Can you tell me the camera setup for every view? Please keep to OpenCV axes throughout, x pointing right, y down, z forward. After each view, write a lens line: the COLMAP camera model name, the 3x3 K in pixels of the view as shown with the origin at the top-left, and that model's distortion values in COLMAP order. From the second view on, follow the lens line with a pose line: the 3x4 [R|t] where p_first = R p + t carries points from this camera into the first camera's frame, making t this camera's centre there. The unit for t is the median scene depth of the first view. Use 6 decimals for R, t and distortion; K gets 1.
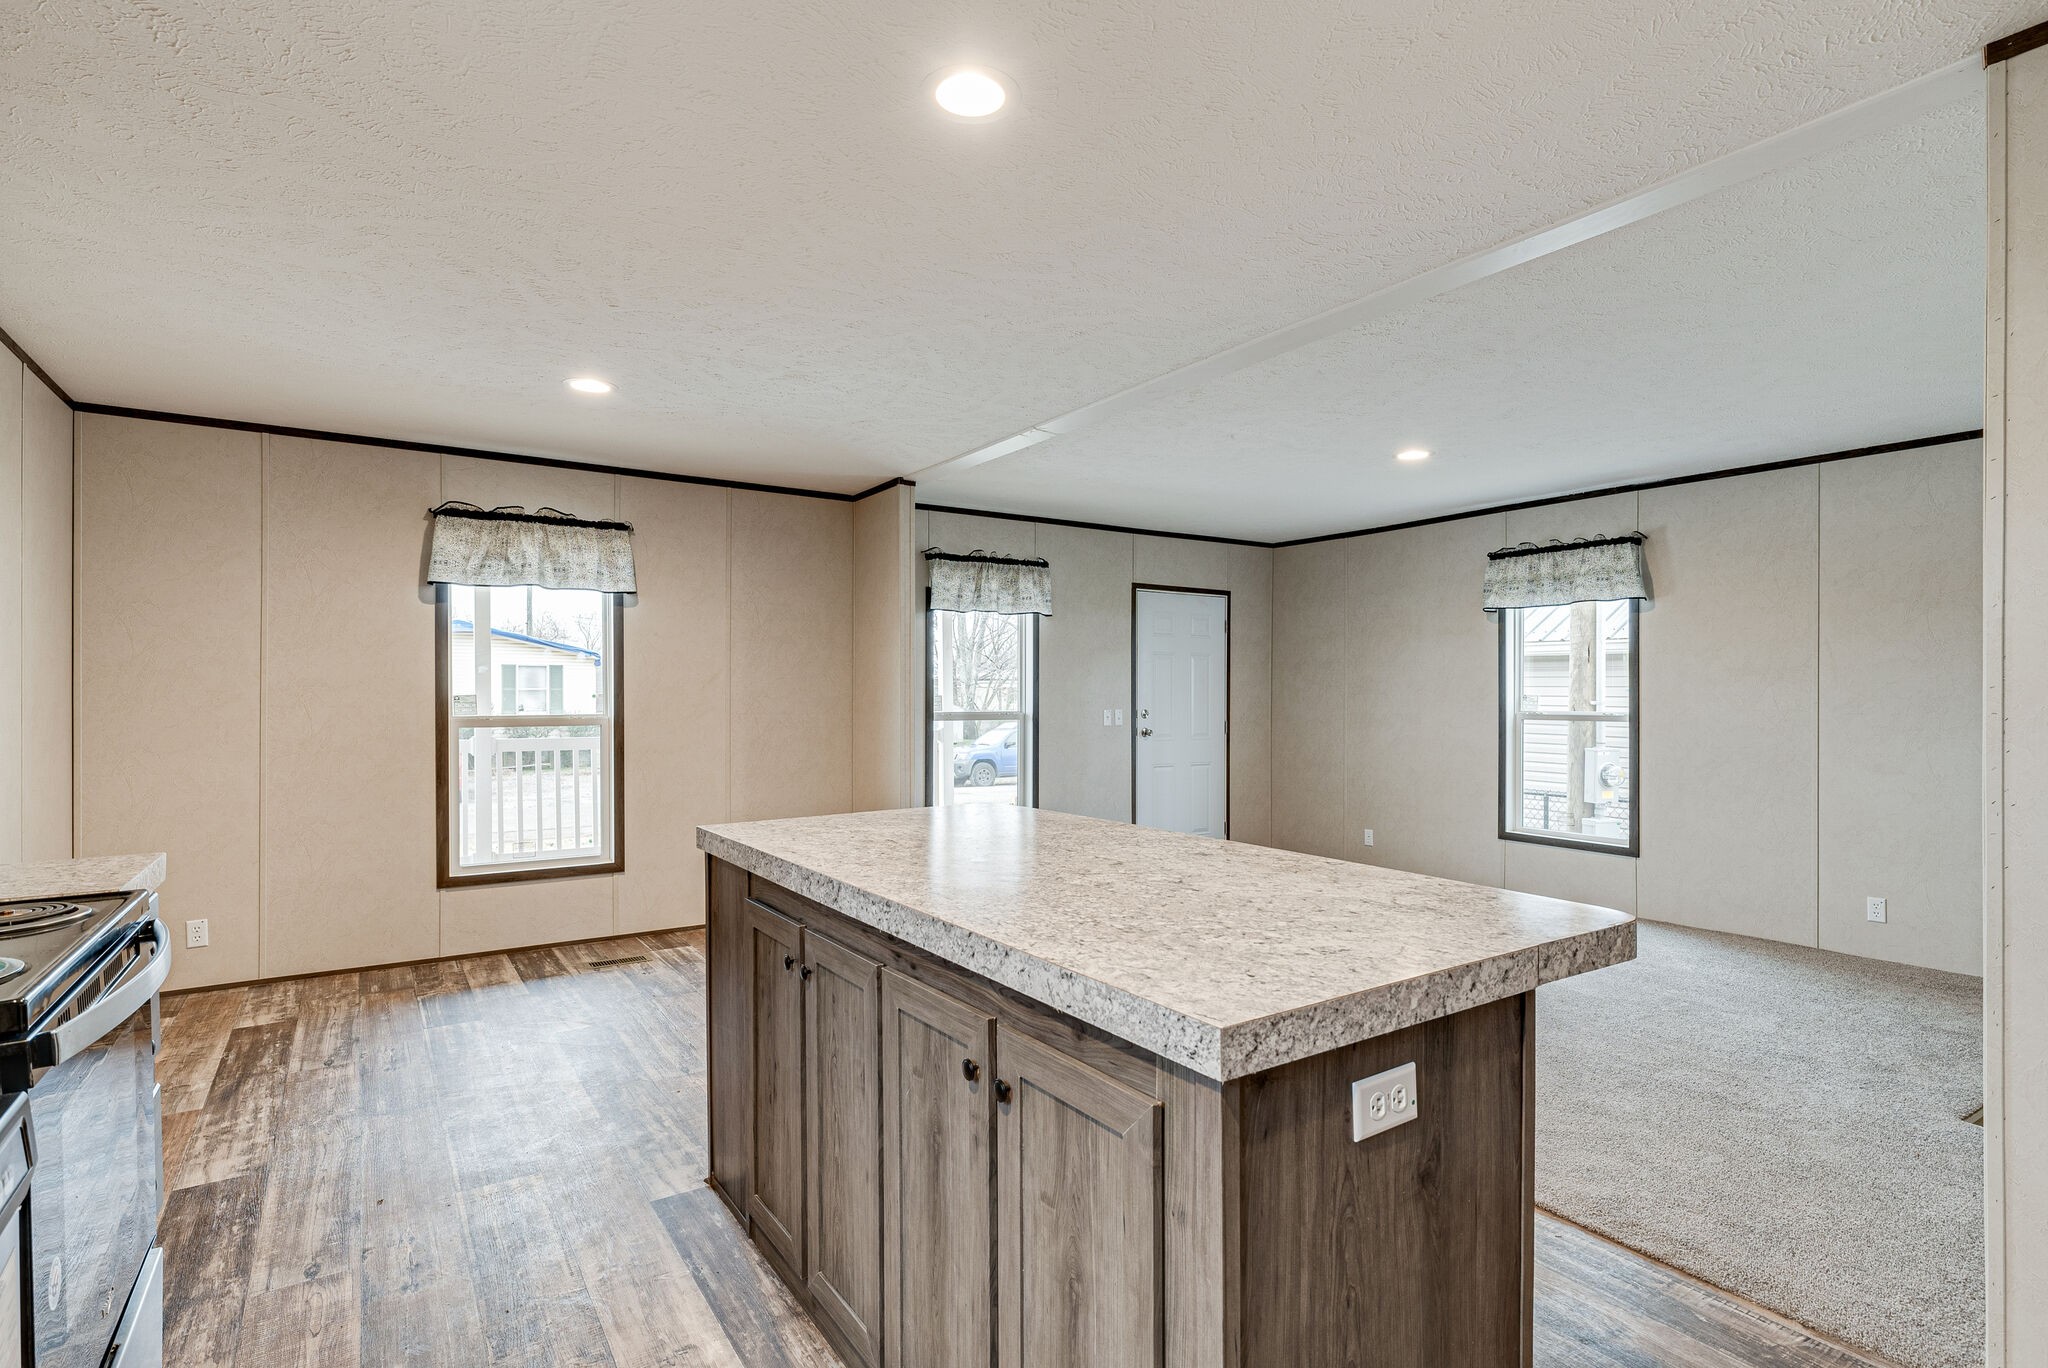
lens RADIAL K [[990.3, 0, 1049.4], [0, 990.3, 700.9], [0, 0, 1]] dist [-0.001886, -0.002805]
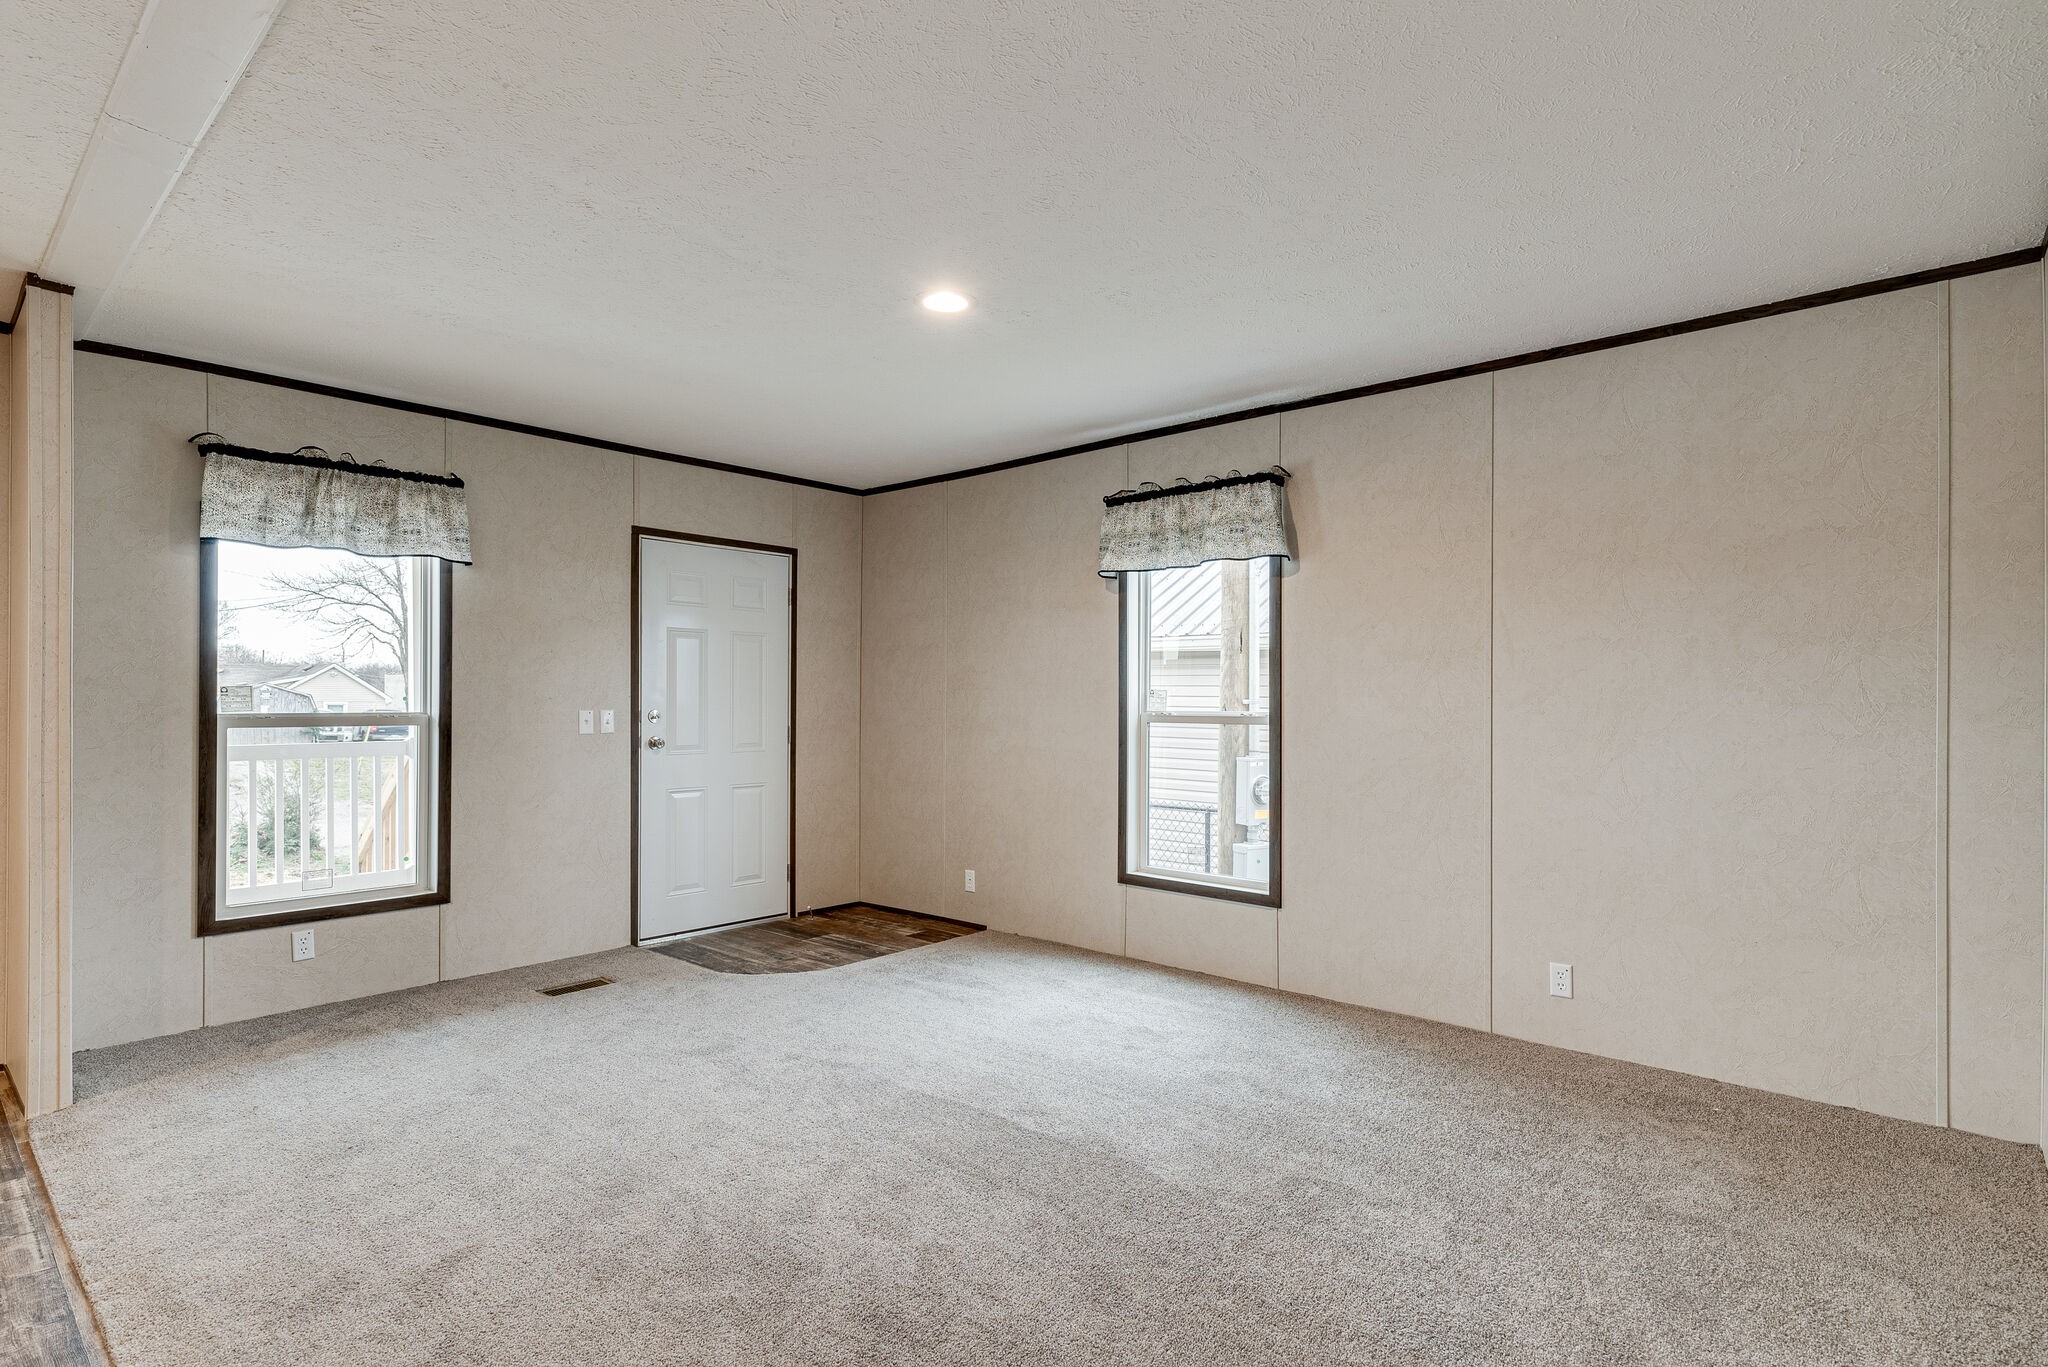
lens RADIAL K [[990.3, 0, 1059.3], [0, 990.3, 704.6], [0, 0, 1]] dist [-0.001886, -0.002805]
pose [[0.963574, 0.001765, 0.267435, 0.212354], [-0.001438, 0.999998, -0.001415, 0.006580], [-0.267437, 0.000979, 0.963575, 0.294893]]
